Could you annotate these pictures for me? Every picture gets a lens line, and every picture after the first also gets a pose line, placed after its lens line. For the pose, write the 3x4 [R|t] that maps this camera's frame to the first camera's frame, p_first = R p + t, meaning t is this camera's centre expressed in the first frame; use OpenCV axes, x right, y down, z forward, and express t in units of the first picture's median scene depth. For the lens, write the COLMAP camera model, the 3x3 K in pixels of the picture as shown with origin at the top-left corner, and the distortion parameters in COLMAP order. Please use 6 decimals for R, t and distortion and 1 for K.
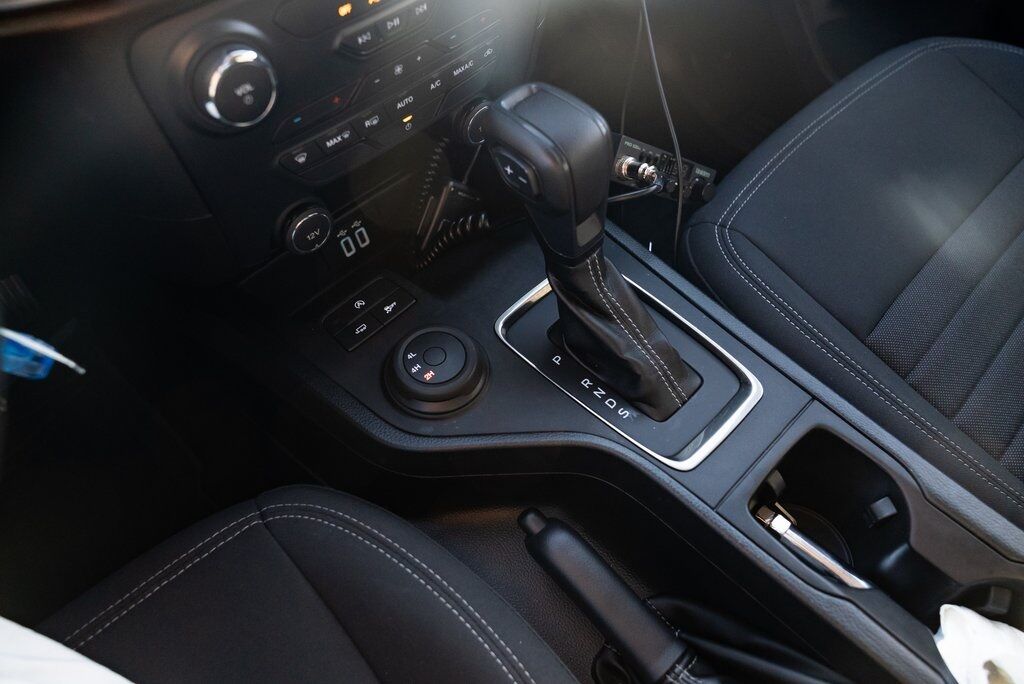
lens RADIAL K [[706.8, 0, 507.3], [0, 706.8, 343.1], [0, 0, 1]] dist [-0.022066, -0.000550]
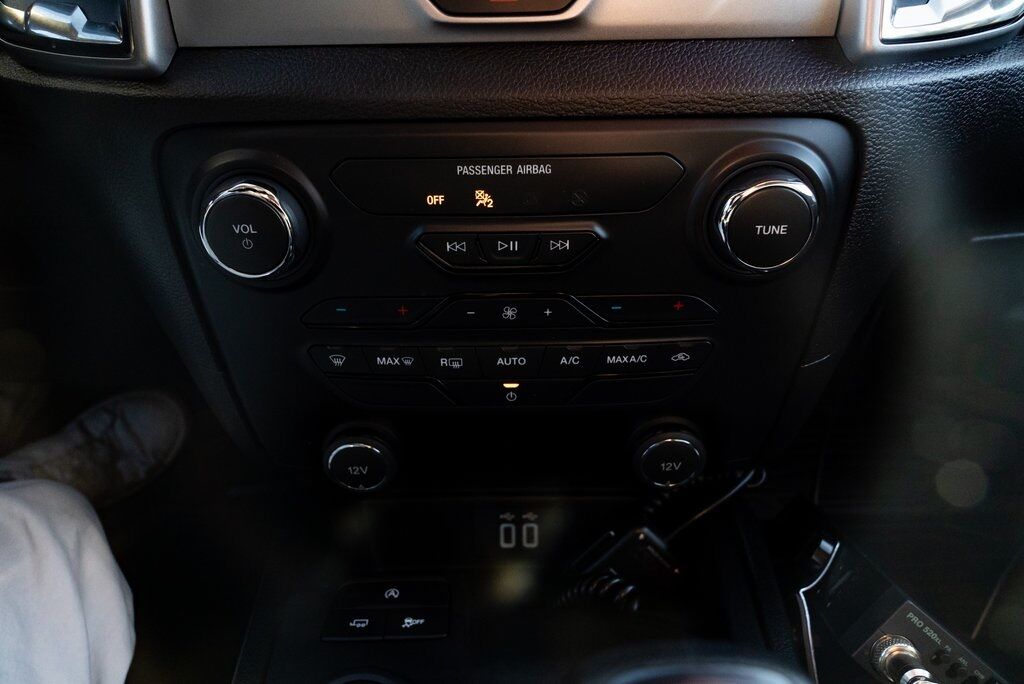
lens RADIAL K [[674.8, 0, 511.3], [0, 674.8, 345.8], [0, 0, 1]] dist [-0.019028, 0.002453]
pose [[0.709999, 0.333009, -0.620489, 0.246313], [-0.570828, 0.788144, -0.230186, -0.187197], [0.412381, 0.517624, 0.749672, 0.460184]]
